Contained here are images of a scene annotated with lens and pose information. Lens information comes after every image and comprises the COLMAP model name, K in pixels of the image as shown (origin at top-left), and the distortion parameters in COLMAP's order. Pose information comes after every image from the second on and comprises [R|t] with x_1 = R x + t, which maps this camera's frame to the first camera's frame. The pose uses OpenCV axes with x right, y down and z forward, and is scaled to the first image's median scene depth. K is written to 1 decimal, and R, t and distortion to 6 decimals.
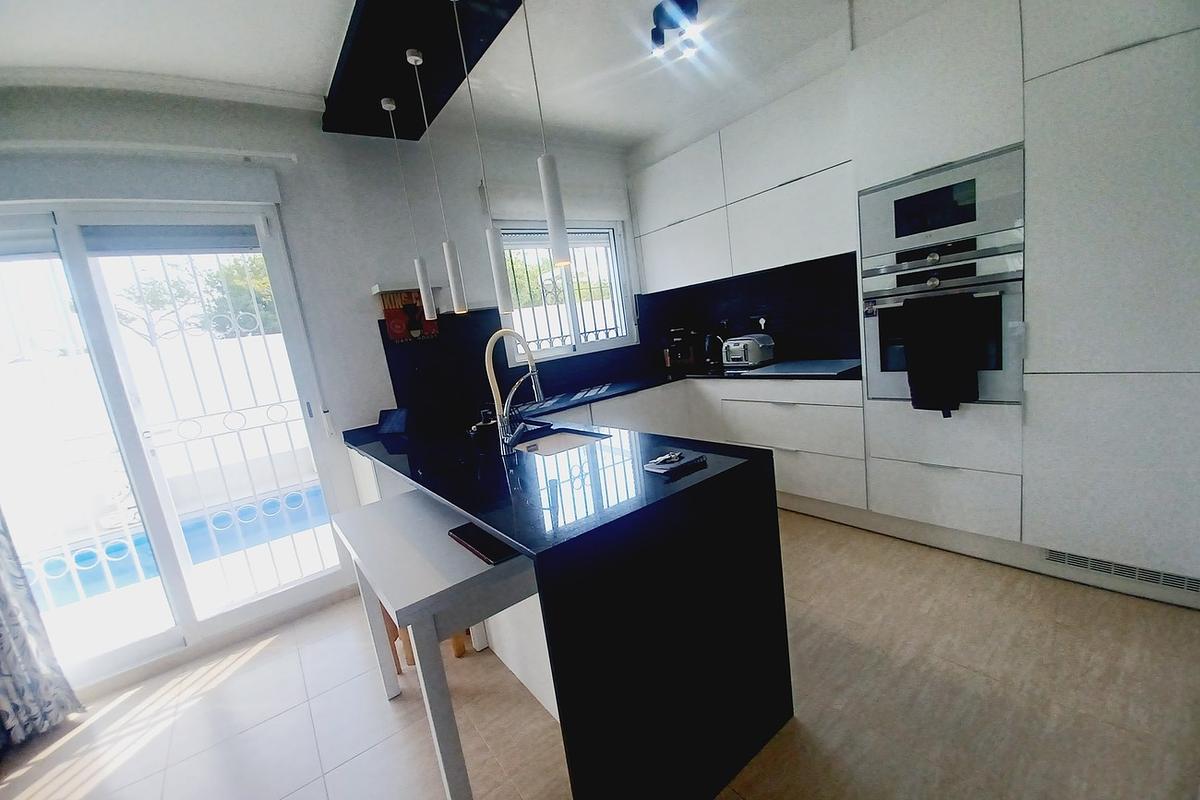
lens RADIAL K [[476.5, 0, 594.4], [0, 476.5, 407.5], [0, 0, 1]] dist [-0.016276, -0.000217]
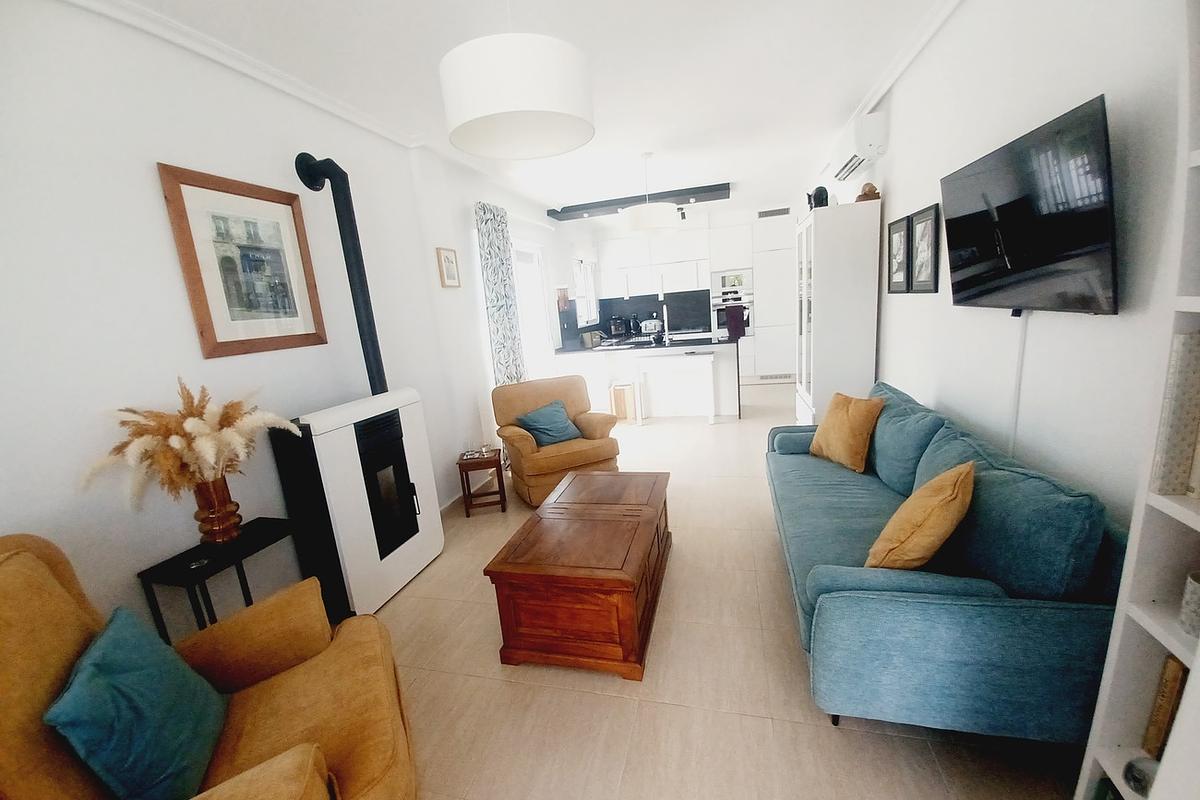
lens RADIAL K [[476.5, 0, 594.4], [0, 476.5, 407.5], [0, 0, 1]] dist [-0.016276, -0.000217]
pose [[0.788775, -0.058897, 0.611854, -2.025348], [0.080561, 0.996718, -0.007912, 0.408327], [-0.609380, 0.055532, 0.790931, -0.985534]]
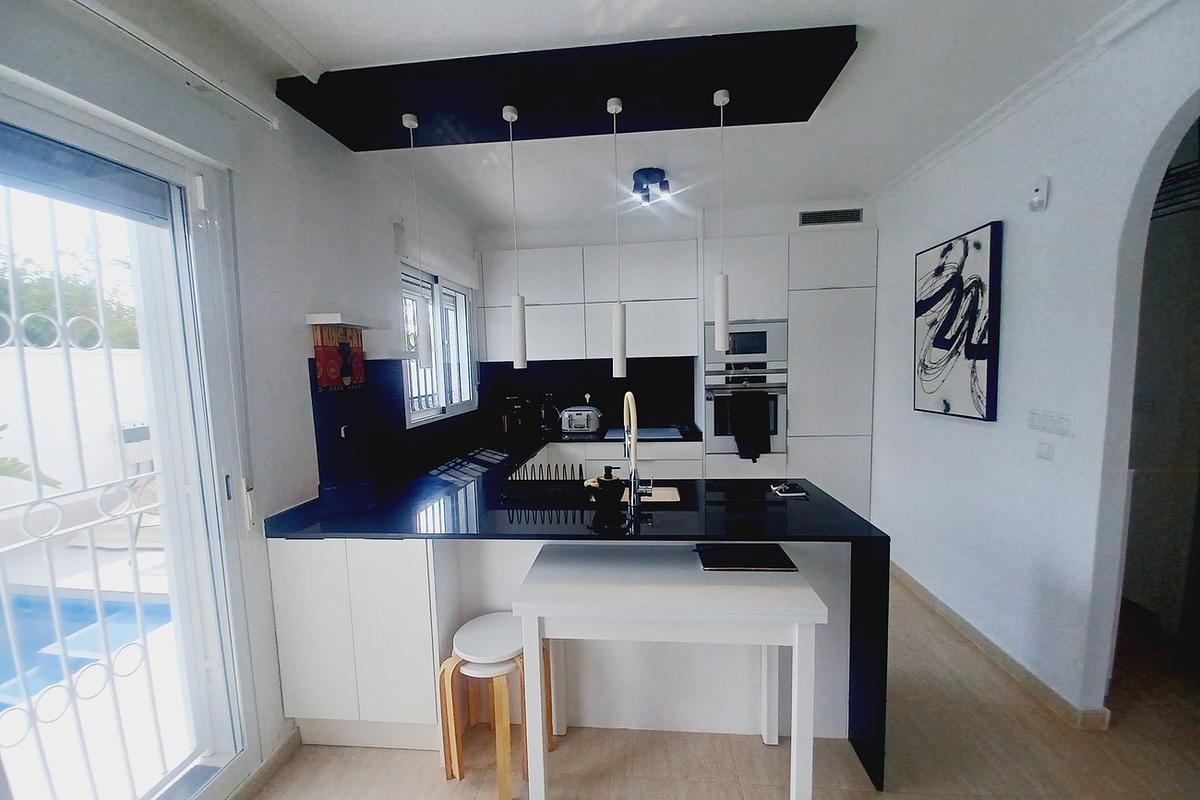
lens RADIAL K [[476.5, 0, 594.4], [0, 476.5, 407.5], [0, 0, 1]] dist [-0.016276, -0.000217]
pose [[0.675035, 0.056526, 0.735617, -0.824523], [0.054102, 0.990584, -0.125764, 0.007210], [-0.735799, 0.124694, 0.665620, 0.239296]]
